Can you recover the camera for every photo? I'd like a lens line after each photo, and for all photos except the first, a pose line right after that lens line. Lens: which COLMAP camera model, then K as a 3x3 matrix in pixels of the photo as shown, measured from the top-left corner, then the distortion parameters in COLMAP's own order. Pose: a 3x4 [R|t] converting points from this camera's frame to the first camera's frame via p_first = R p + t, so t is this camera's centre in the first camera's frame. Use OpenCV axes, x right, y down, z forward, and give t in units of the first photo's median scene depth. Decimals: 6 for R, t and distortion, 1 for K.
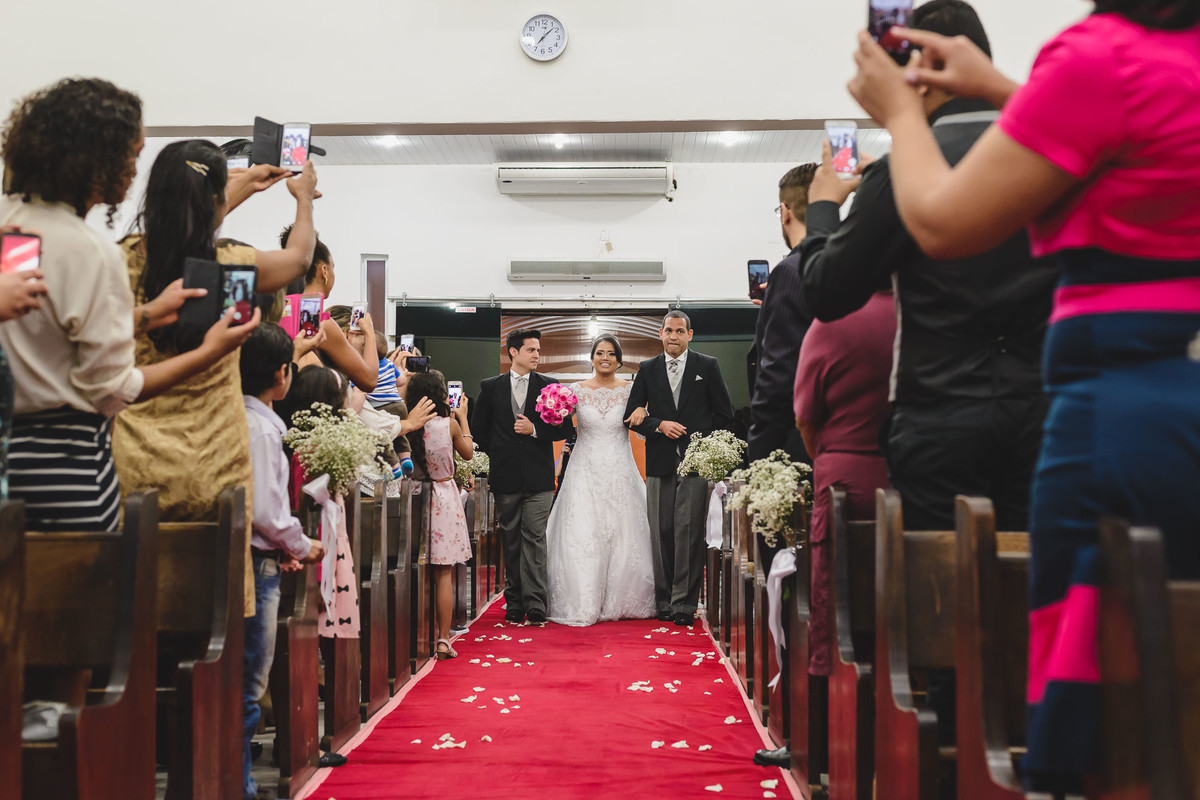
lens RADIAL K [[1764.2, 0, 600.0], [0, 1764.2, 400.0], [0, 0, 1]] dist [-0.000388, 0.106061]
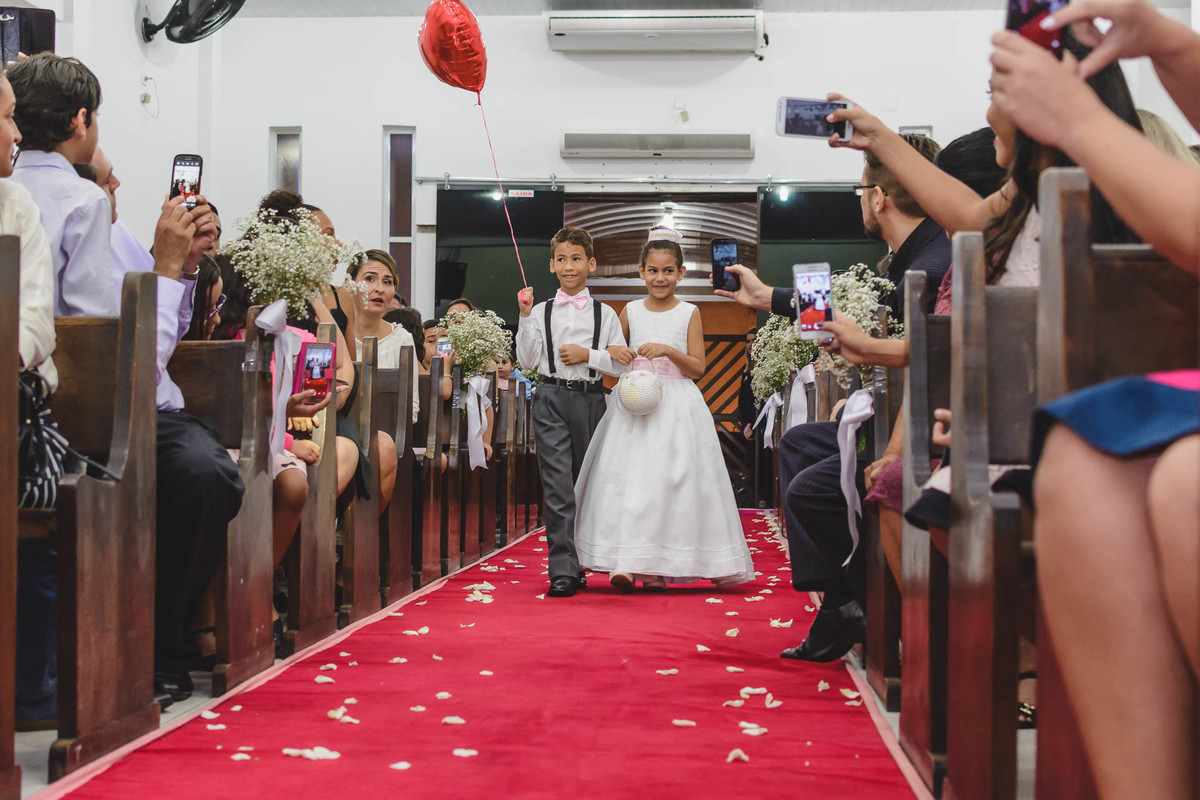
lens RADIAL K [[2121.6, 0, 600.0], [0, 2121.6, 400.0], [0, 0, 1]] dist [-0.047822, -0.158983]
pose [[0.999103, 0.005654, -0.041959, 0.026351], [-0.004486, 0.999602, 0.027869, 0.058450], [0.042099, -0.027656, 0.998731, 0.051606]]
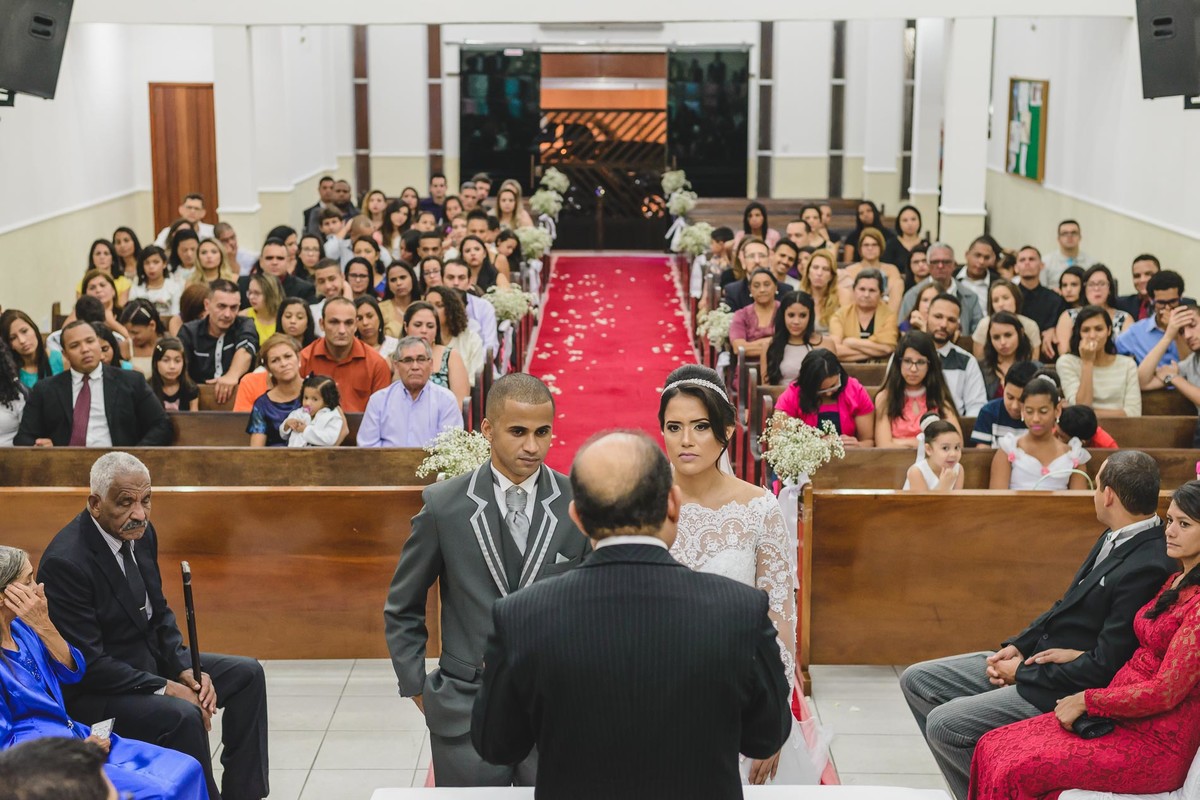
lens RADIAL K [[1764.2, 0, 600.0], [0, 1764.2, 400.0], [0, 0, 1]] dist [-0.000388, 0.106061]
pose [[0.999988, -0.000900, 0.004778, -0.051610], [-0.000185, 0.974944, 0.222451, -0.306314], [-0.004859, -0.222449, 0.974932, -0.997605]]
